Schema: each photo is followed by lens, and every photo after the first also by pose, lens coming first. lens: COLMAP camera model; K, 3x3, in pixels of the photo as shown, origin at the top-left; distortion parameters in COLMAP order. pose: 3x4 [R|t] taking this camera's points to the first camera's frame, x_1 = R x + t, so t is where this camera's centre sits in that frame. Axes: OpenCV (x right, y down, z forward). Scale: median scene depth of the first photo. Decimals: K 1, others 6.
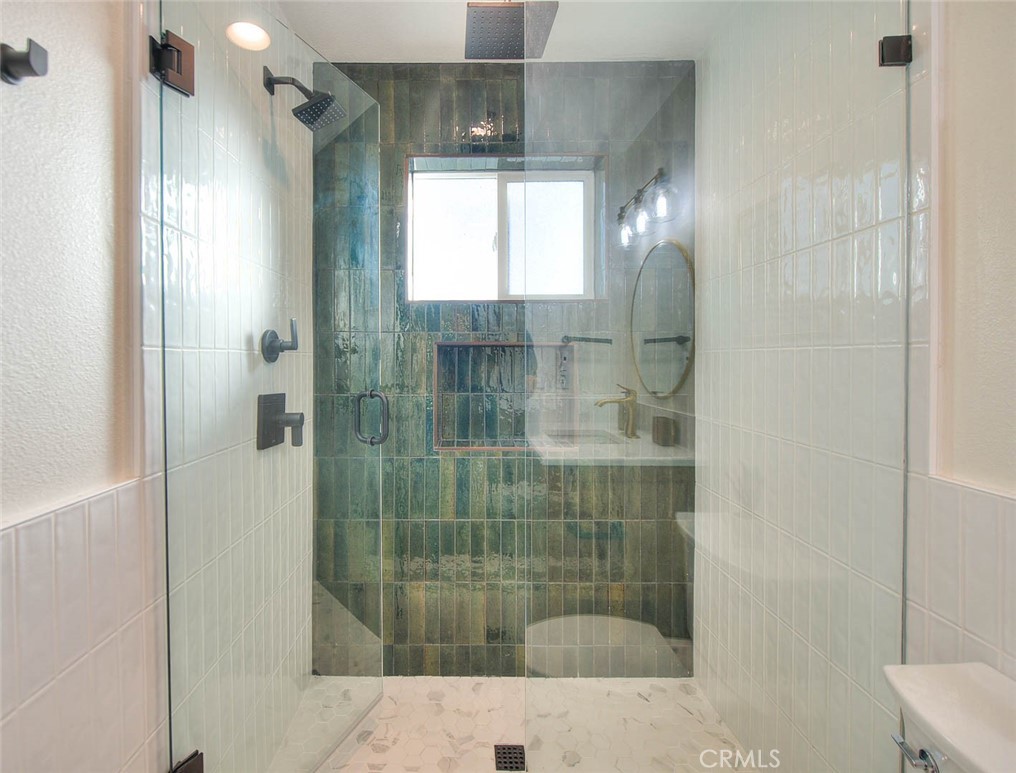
lens RADIAL K [[444.8, 0, 460.5], [0, 444.8, 362.1], [0, 0, 1]] dist [0.001005, 0.000300]
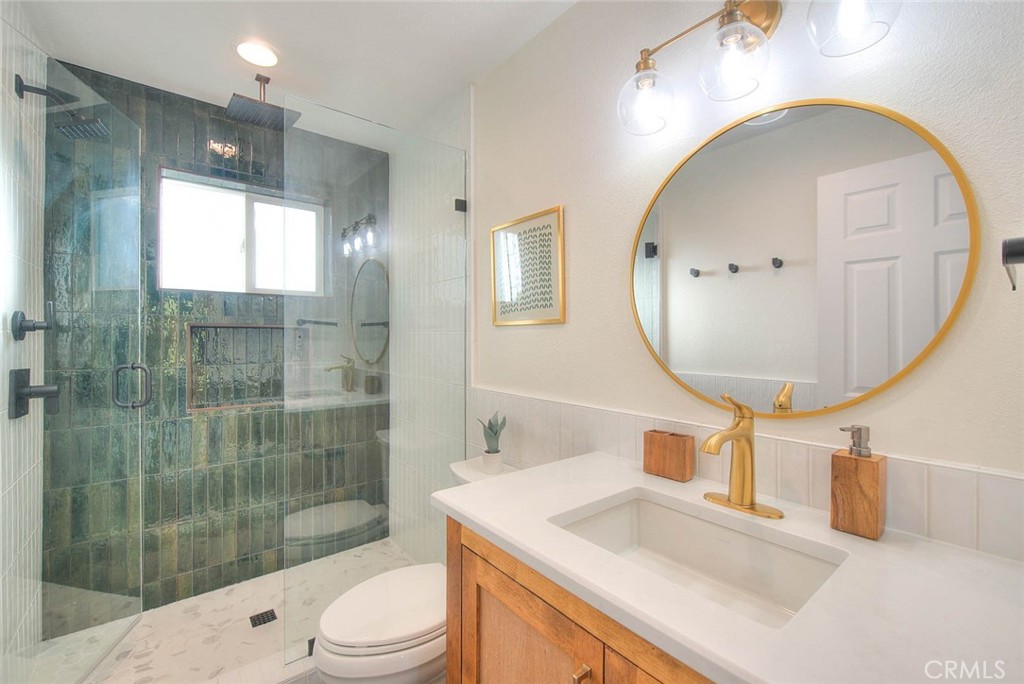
lens RADIAL K [[420.3, 0, 513.5], [0, 420.3, 338.6], [0, 0, 1]] dist [-0.000391, -0.003460]
pose [[0.751010, -0.000145, 0.660291, -0.143563], [0.002054, 0.999996, -0.002117, 0.000496], [-0.660287, 0.002946, 0.751007, -0.446420]]
